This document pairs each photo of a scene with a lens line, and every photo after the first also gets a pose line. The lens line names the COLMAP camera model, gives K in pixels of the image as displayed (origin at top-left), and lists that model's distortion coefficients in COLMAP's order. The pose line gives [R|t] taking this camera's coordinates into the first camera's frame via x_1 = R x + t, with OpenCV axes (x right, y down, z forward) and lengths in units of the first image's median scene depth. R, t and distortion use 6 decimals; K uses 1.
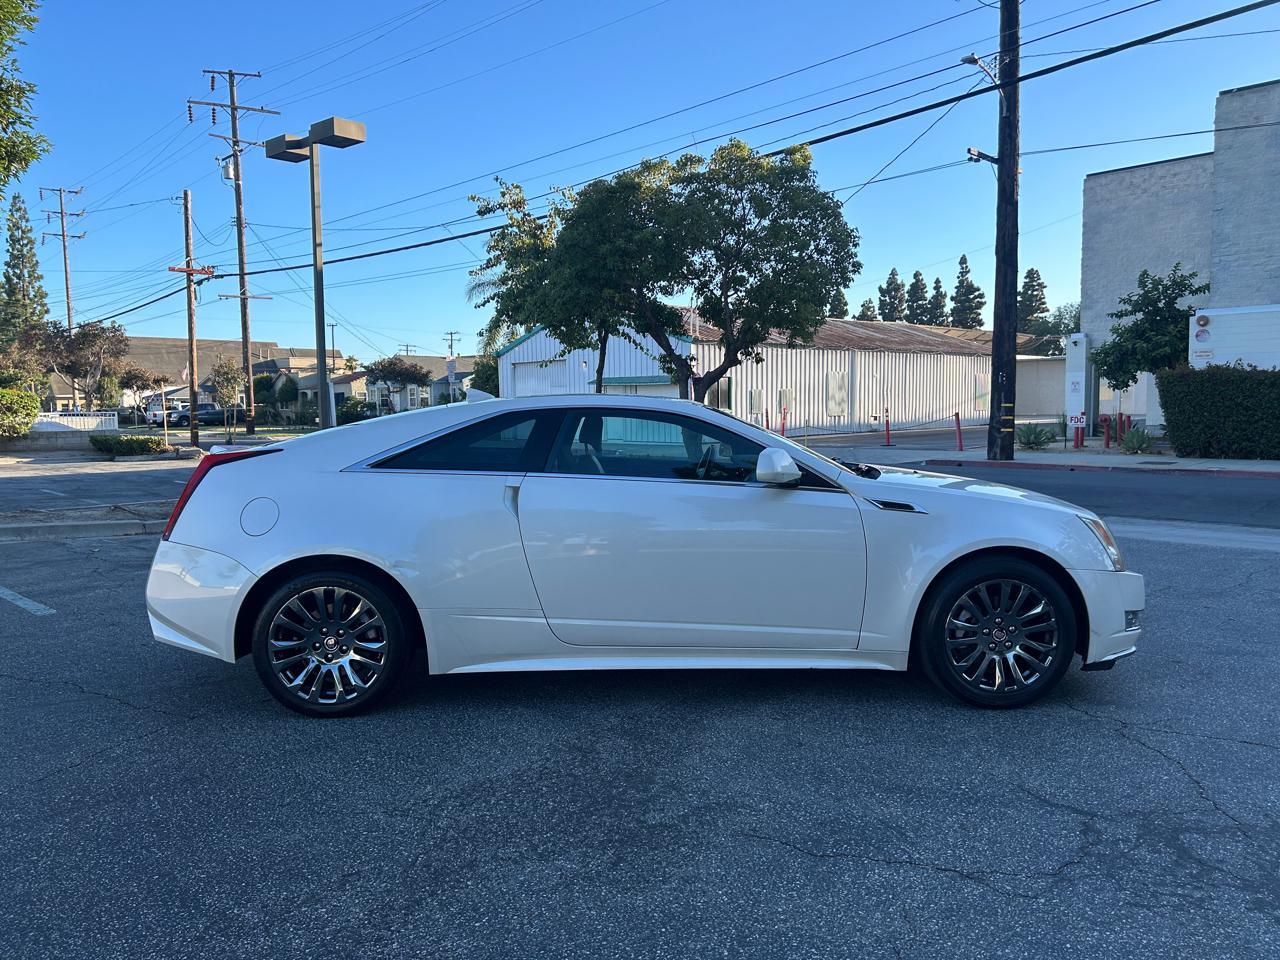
lens RADIAL K [[958.1, 0, 653.9], [0, 958.1, 472.0], [0, 0, 1]] dist [0.049202, -0.052467]
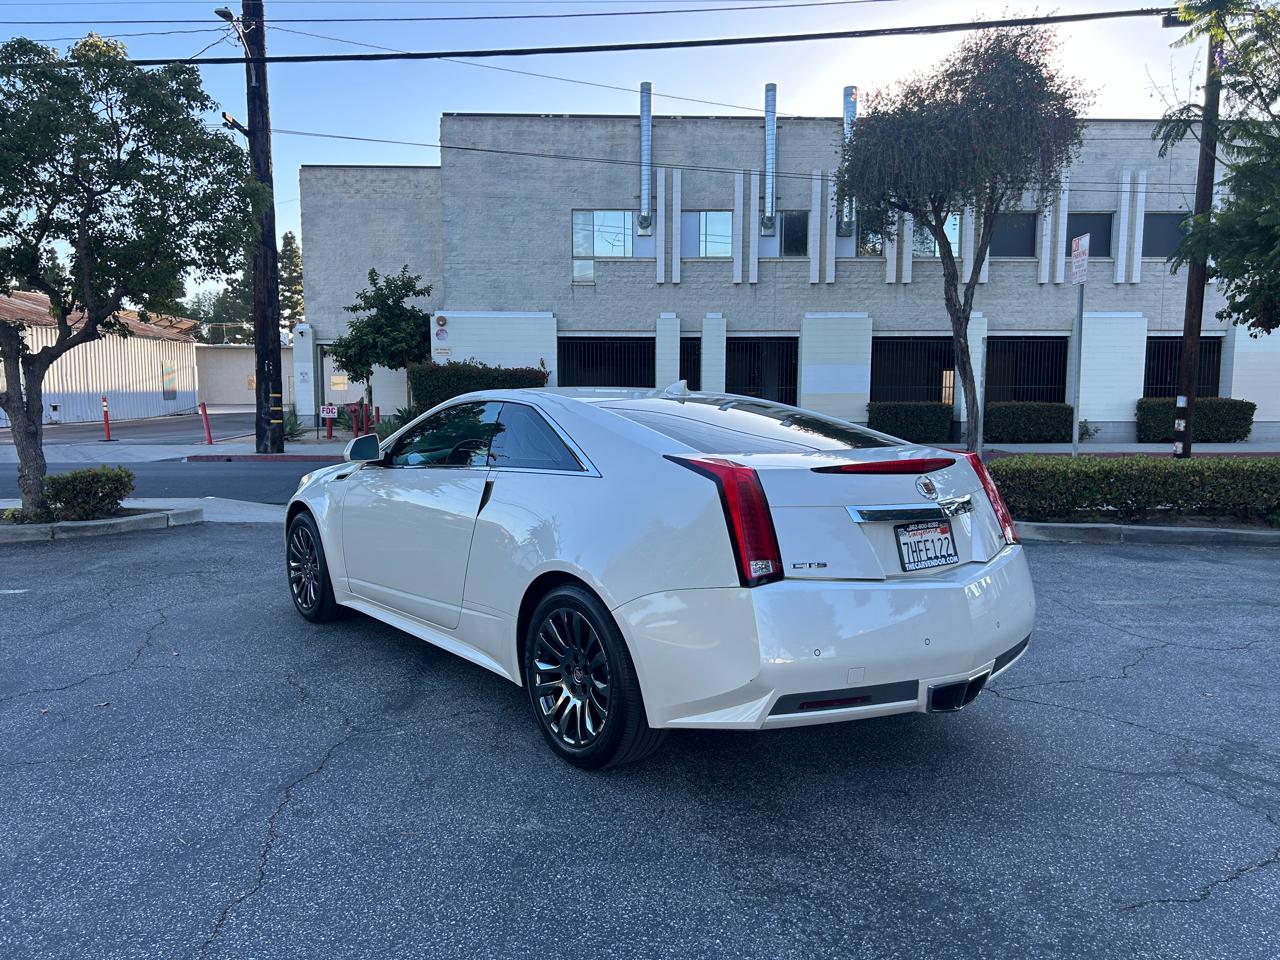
lens RADIAL K [[958.1, 0, 630.6], [0, 958.1, 490.3], [0, 0, 1]] dist [0.049202, -0.052467]
pose [[0.673396, -0.064681, 0.736447, -0.096547], [0.042195, 0.997904, 0.049062, -0.006934], [-0.738077, -0.001964, 0.674714, 0.087925]]
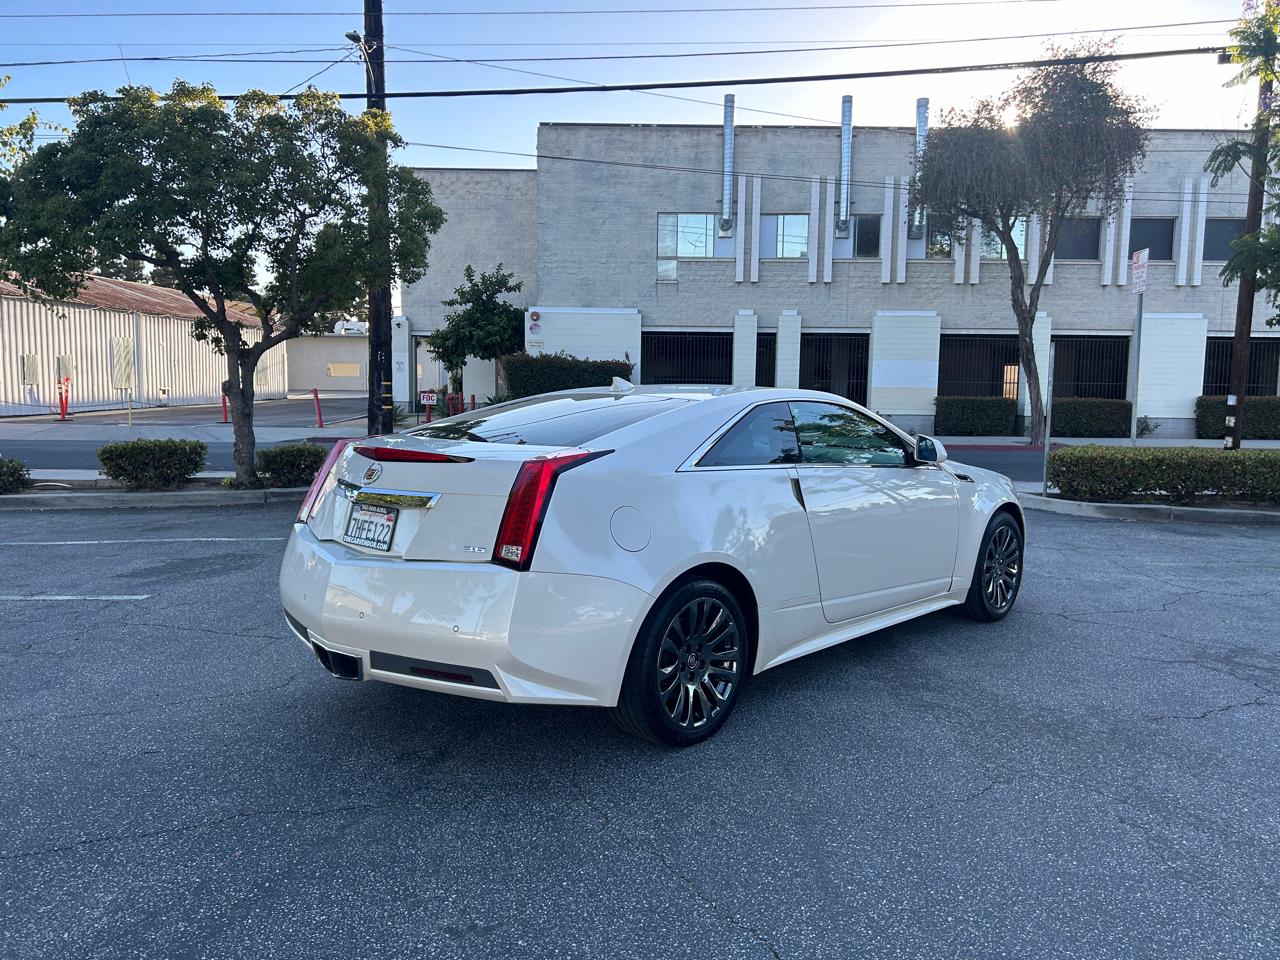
lens RADIAL K [[958.1, 0, 649.9], [0, 958.1, 473.4], [0, 0, 1]] dist [0.049202, -0.052467]
pose [[0.700014, -0.048290, 0.712494, -0.162312], [0.027770, 0.998797, 0.040411, -0.005986], [-0.713589, -0.008503, 0.700513, 0.064658]]
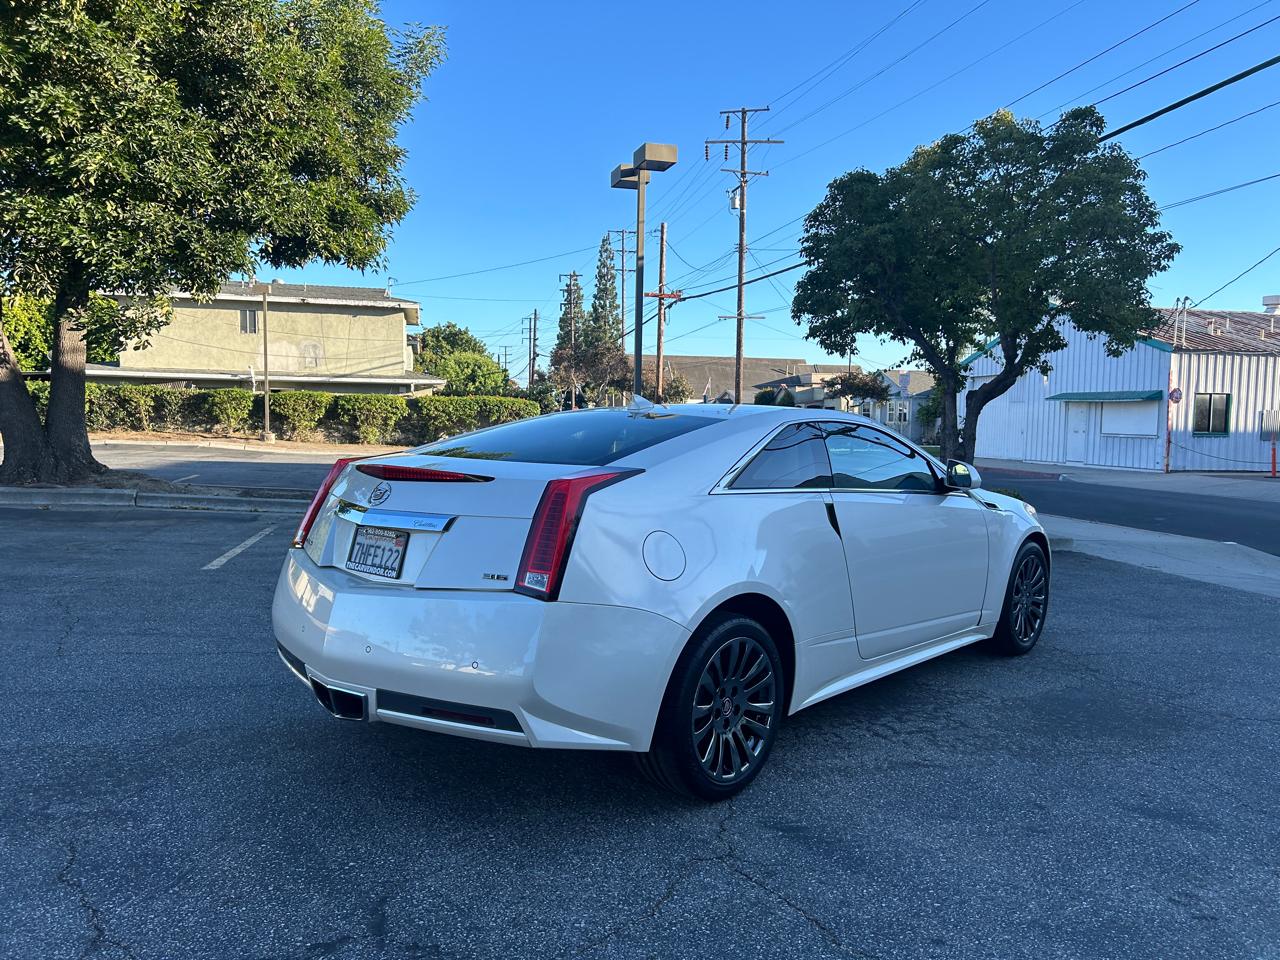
lens RADIAL K [[958.1, 0, 647.2], [0, 958.1, 490.8], [0, 0, 1]] dist [0.049202, -0.052467]
pose [[0.853475, 0.063736, -0.517222, 0.127649], [-0.062129, 0.997859, 0.020445, -0.004374], [0.517418, 0.014685, 0.855607, 0.054079]]
